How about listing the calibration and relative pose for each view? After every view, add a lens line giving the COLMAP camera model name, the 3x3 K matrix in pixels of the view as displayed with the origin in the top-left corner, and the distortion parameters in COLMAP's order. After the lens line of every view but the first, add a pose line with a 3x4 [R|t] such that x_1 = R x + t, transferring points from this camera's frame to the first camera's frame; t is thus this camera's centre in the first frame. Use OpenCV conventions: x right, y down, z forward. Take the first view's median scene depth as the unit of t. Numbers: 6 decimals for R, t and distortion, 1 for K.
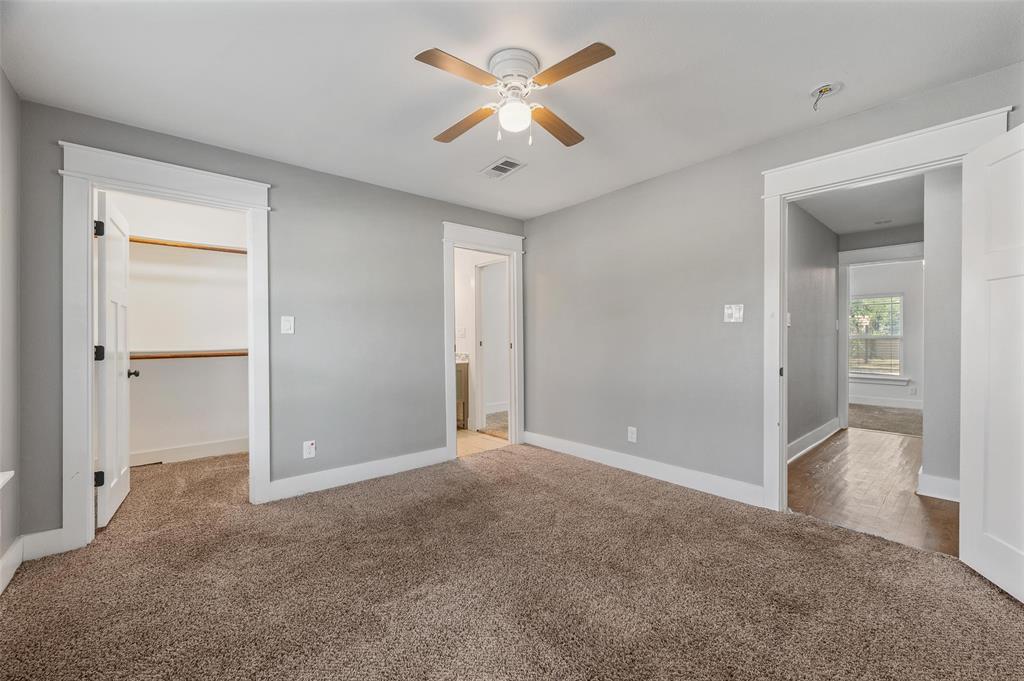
lens RADIAL K [[409.8, 0, 513.4], [0, 409.8, 345.5], [0, 0, 1]] dist [0.000772, 0.000091]
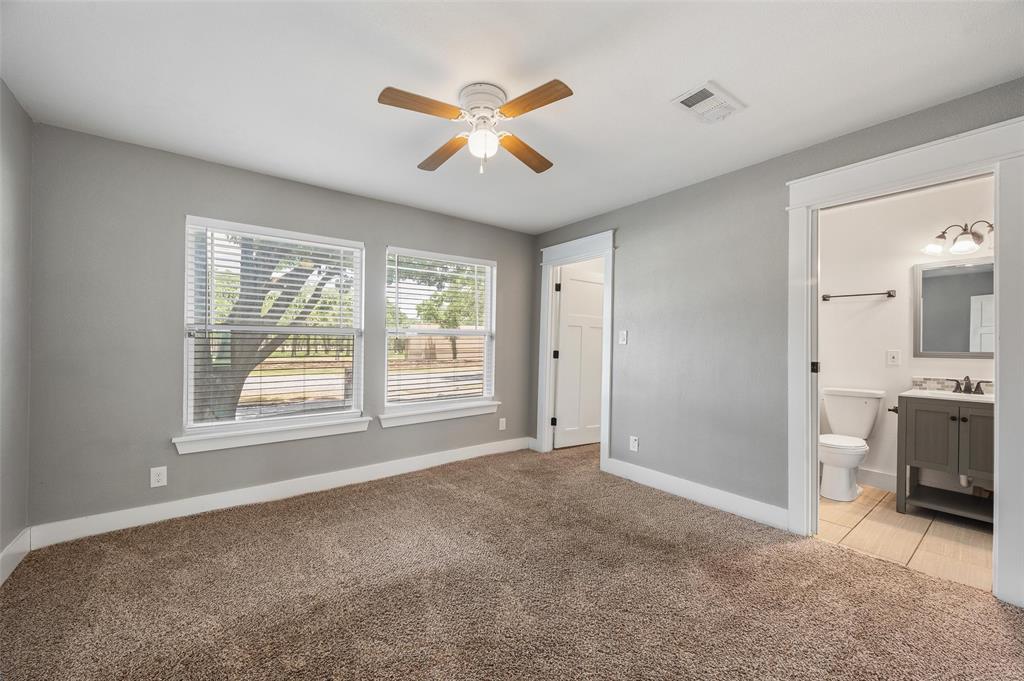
lens RADIAL K [[409.8, 0, 513.4], [0, 409.8, 345.5], [0, 0, 1]] dist [0.000772, 0.000091]
pose [[-0.044807, 0.016521, -0.998859, 0.810658], [-0.022115, 0.999602, 0.017526, -0.046996], [0.998751, 0.022875, -0.044423, 0.835598]]
